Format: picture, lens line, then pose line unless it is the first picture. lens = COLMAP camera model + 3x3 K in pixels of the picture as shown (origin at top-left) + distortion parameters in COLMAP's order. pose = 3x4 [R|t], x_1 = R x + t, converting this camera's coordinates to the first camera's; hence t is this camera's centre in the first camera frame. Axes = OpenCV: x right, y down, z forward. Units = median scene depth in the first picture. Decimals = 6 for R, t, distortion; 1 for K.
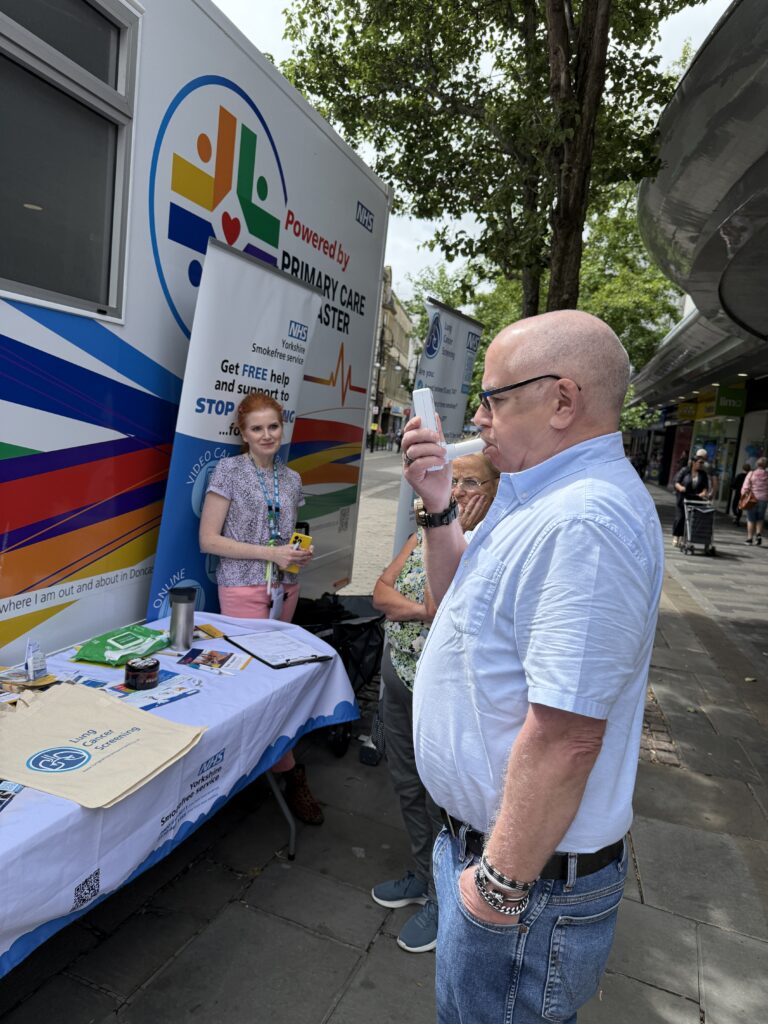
lens RADIAL K [[726.2, 0, 386.1], [0, 726.2, 505.2], [0, 0, 1]] dist [0.075115, -0.108758]
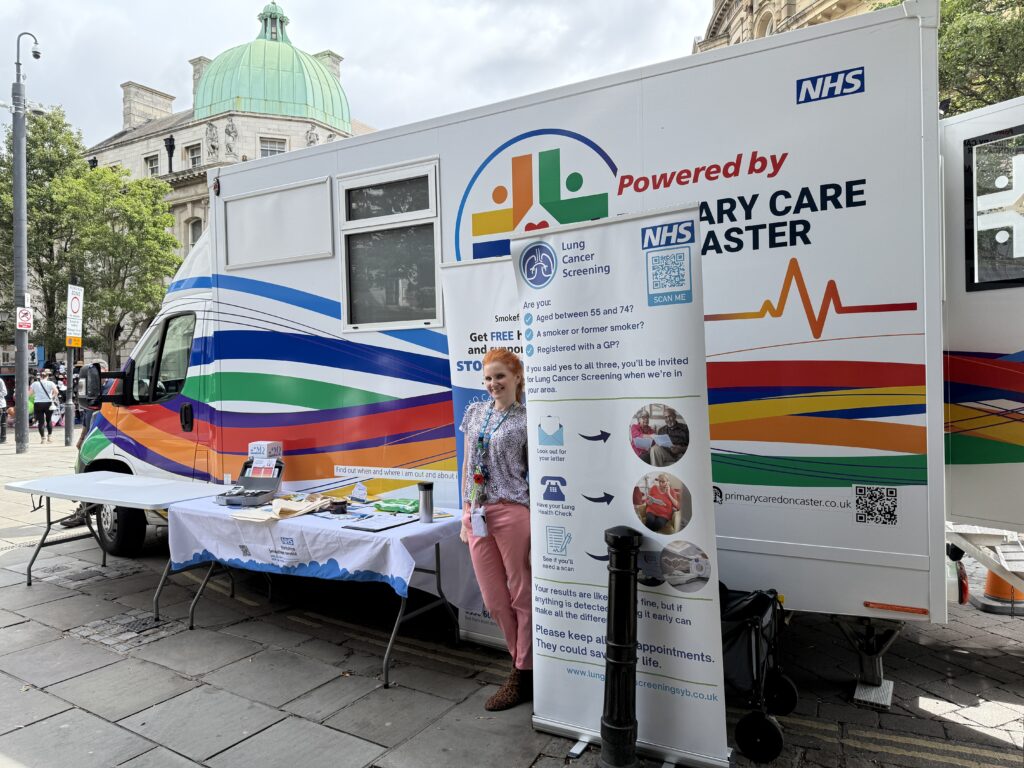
lens RADIAL K [[726.2, 0, 540.0], [0, 726.2, 380.3], [0, 0, 1]] dist [0.075115, -0.108758]
pose [[-0.171845, -0.088654, -0.981127, 1.206461], [-0.107457, 0.991687, -0.070787, -0.018369], [0.979246, 0.093265, -0.179943, 1.445799]]
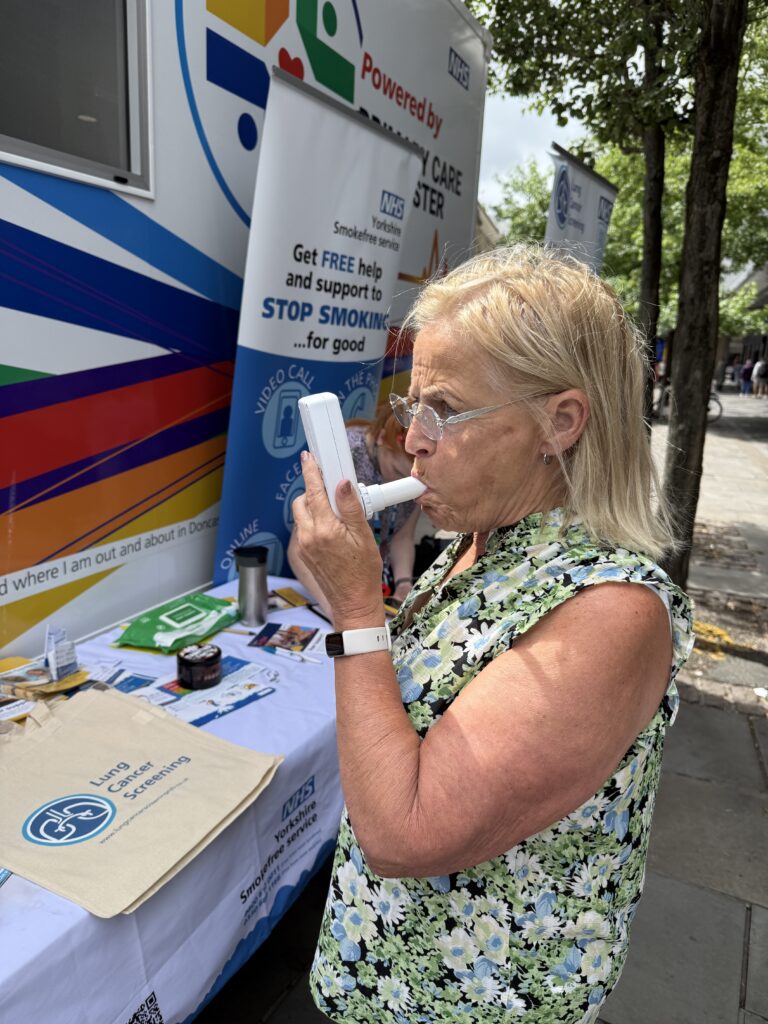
lens RADIAL K [[726.2, 0, 386.1], [0, 726.2, 505.2], [0, 0, 1]] dist [0.075115, -0.108758]
pose [[0.991953, -0.029004, -0.123243, -0.037398], [0.041038, 0.994510, 0.096259, 0.001027], [0.119774, -0.100542, 0.987697, 0.242027]]
